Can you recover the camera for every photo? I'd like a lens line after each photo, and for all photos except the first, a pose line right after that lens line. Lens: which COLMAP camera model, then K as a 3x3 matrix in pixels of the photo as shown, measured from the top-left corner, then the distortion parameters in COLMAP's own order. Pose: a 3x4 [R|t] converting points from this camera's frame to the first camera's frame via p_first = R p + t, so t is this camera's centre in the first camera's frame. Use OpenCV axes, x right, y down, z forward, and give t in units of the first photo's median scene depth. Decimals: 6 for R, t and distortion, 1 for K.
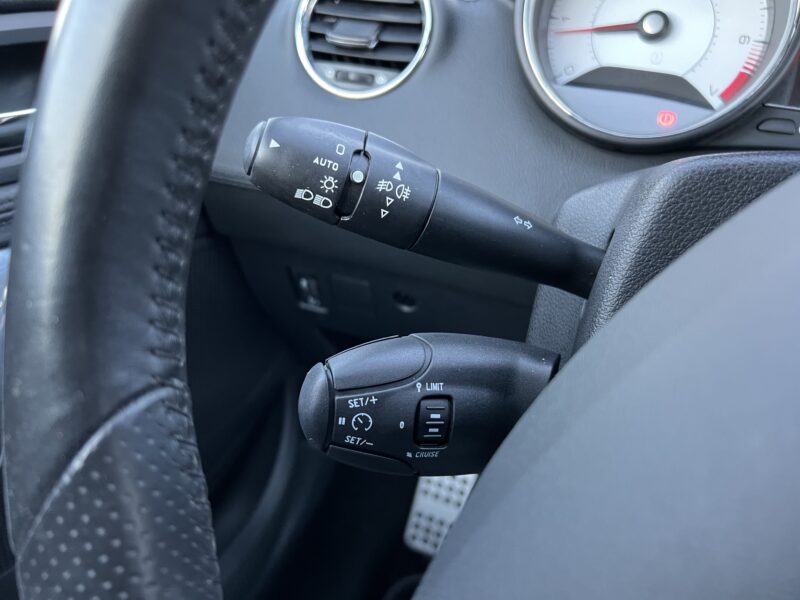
lens RADIAL K [[609.3, 0, 395.2], [0, 609.3, 303.0], [0, 0, 1]] dist [0.001630, 0.000279]
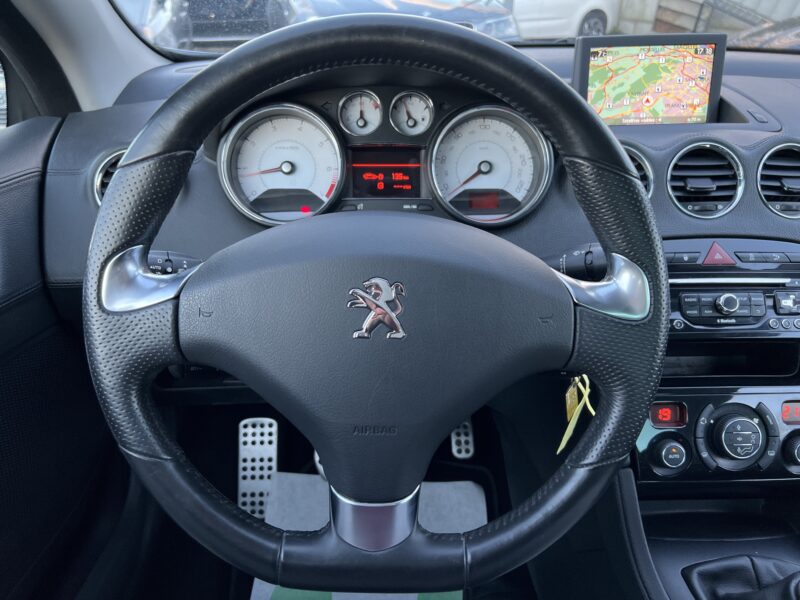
lens RADIAL K [[615.2, 0, 398.2], [0, 615.2, 299.0], [0, 0, 1]] dist [0.005884, -0.010976]
pose [[0.906570, -0.229452, 0.354236, -0.074380], [0.260636, 0.964511, -0.042274, 0.154844], [-0.331965, 0.130651, 0.934200, -0.974108]]
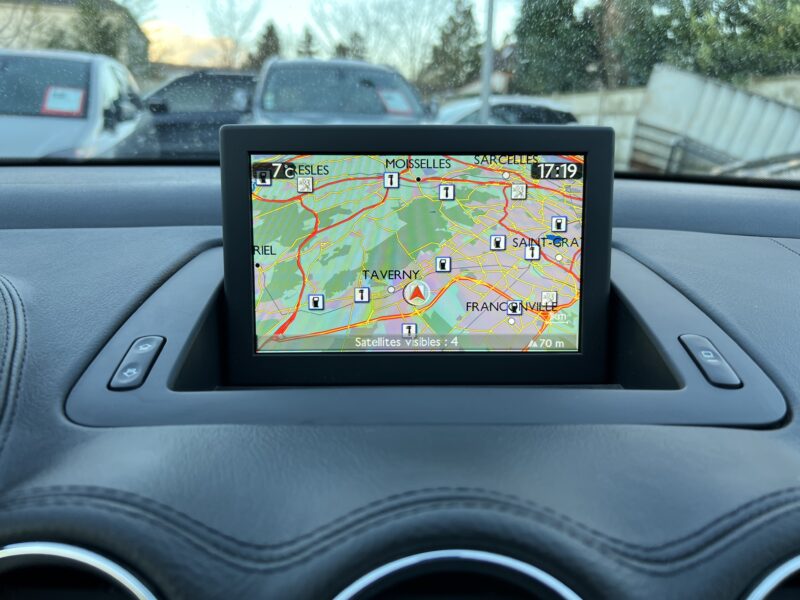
lens RADIAL K [[609.3, 0, 395.2], [0, 609.3, 303.0], [0, 0, 1]] dist [0.001630, 0.000279]
pose [[0.909647, -0.136178, 0.392426, 1.422428], [0.237858, 0.945276, -0.223332, -0.226180], [-0.340538, 0.296496, 0.892258, 0.044291]]
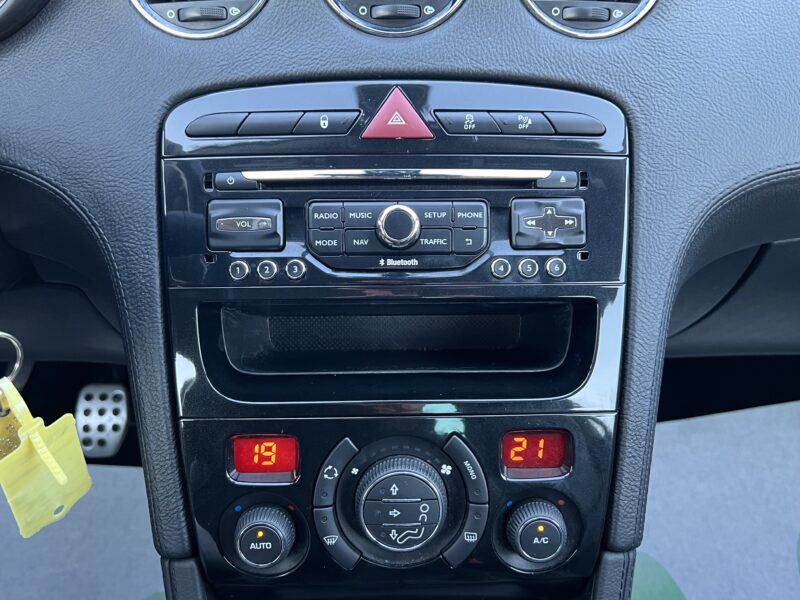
lens RADIAL K [[716.2, 0, 400.8], [0, 716.2, 304.8], [0, 0, 1]] dist [0.033291, 0.000246]
pose [[0.904900, -0.278750, 0.321644, 1.110492], [0.251676, 0.959861, 0.123798, 0.329340], [-0.343242, -0.031075, 0.938733, -0.514178]]
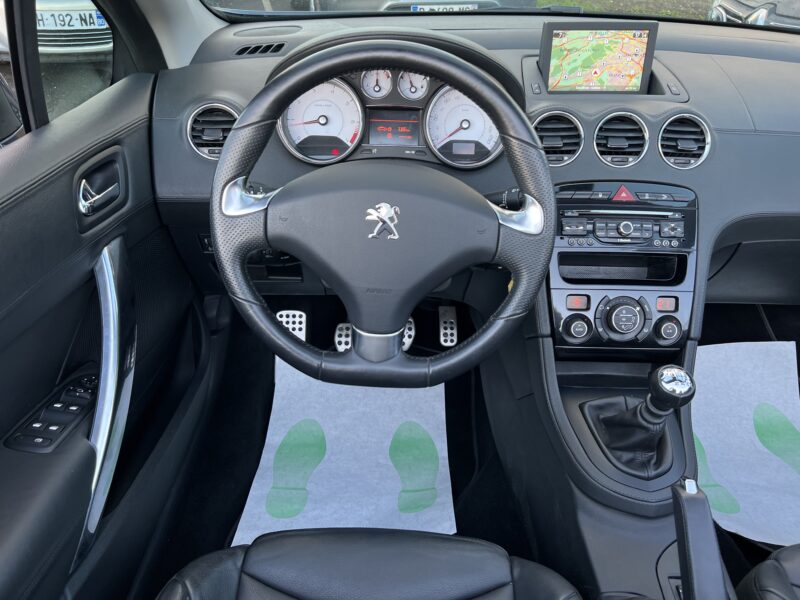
lens RADIAL K [[599.8, 0, 400.0], [0, 599.8, 300.0], [0, 0, 1]] dist [0.007368, -0.004746]
pose [[0.919313, -0.238685, 0.312880, -0.316793], [0.227521, 0.971085, 0.072301, 0.236588], [-0.321090, 0.004719, 0.947037, -1.719796]]
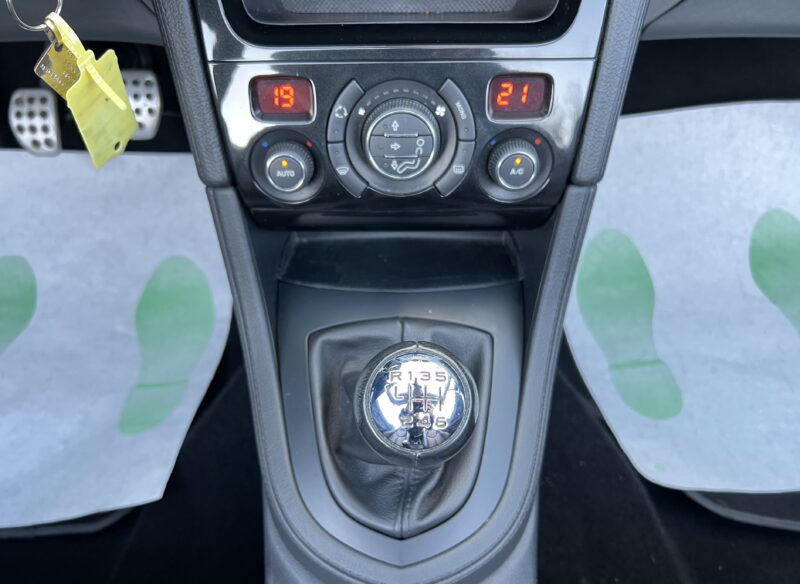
lens RADIAL K [[664.0, 0, 384.7], [0, 664.0, 320.3], [0, 0, 1]] dist [0.000845, -0.006161]
pose [[0.917209, -0.371603, 0.143662, 1.063323], [0.256811, 0.827134, 0.499897, 0.411070], [-0.304591, -0.421616, 0.854087, -0.635224]]
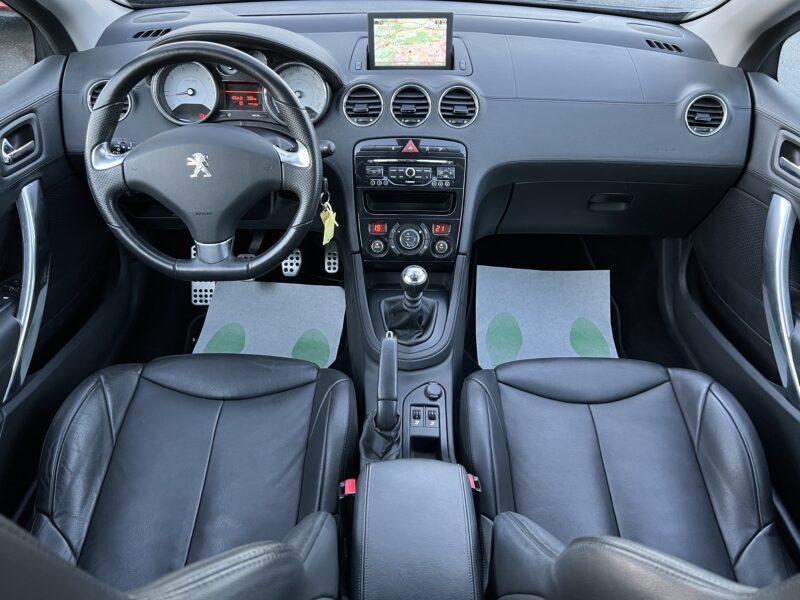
lens RADIAL K [[599.1, 0, 399.8], [0, 599.1, 308.6], [0, 0, 1]] dist [0.005655, -0.004075]
pose [[0.917455, -0.270016, 0.292176, 0.152354], [0.233549, 0.960087, 0.153906, 0.555780], [-0.322072, -0.072964, 0.943899, -2.952446]]
